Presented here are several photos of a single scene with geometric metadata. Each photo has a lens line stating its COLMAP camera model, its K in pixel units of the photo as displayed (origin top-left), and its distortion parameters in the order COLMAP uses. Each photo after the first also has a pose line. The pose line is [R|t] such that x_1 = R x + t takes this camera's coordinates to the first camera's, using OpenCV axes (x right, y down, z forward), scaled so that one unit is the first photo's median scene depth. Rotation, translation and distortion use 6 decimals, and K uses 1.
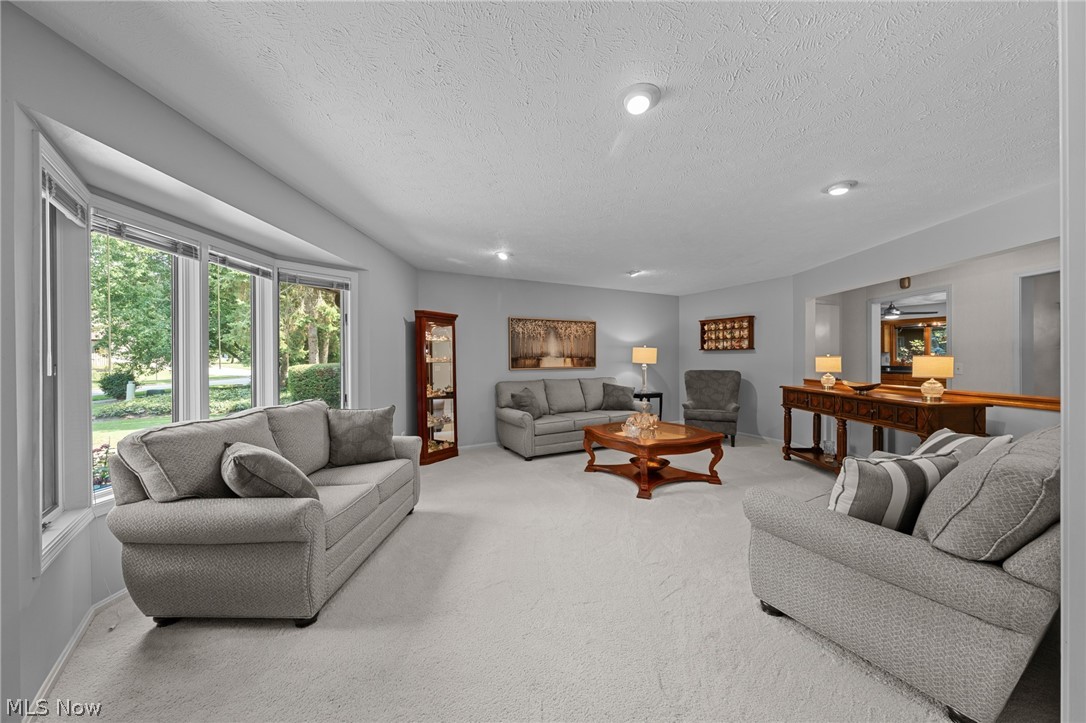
lens RADIAL K [[386.3, 0, 550.0], [0, 386.3, 359.8], [0, 0, 1]] dist [-0.000052, 0.000020]
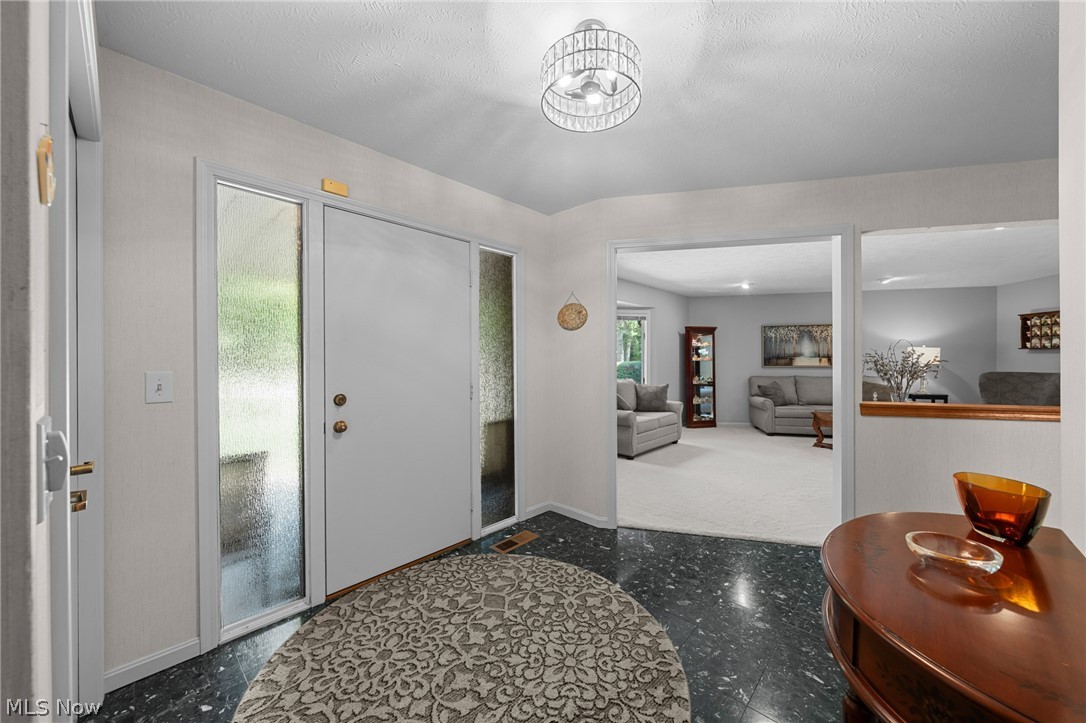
lens RADIAL K [[386.3, 0, 550.0], [0, 386.3, 359.8], [0, 0, 1]] dist [-0.000052, 0.000020]
pose [[0.750607, 0.006050, -0.660722, 0.208625], [-0.004398, 0.999982, 0.004160, -0.000345], [0.660735, -0.000216, 0.750619, -0.402590]]
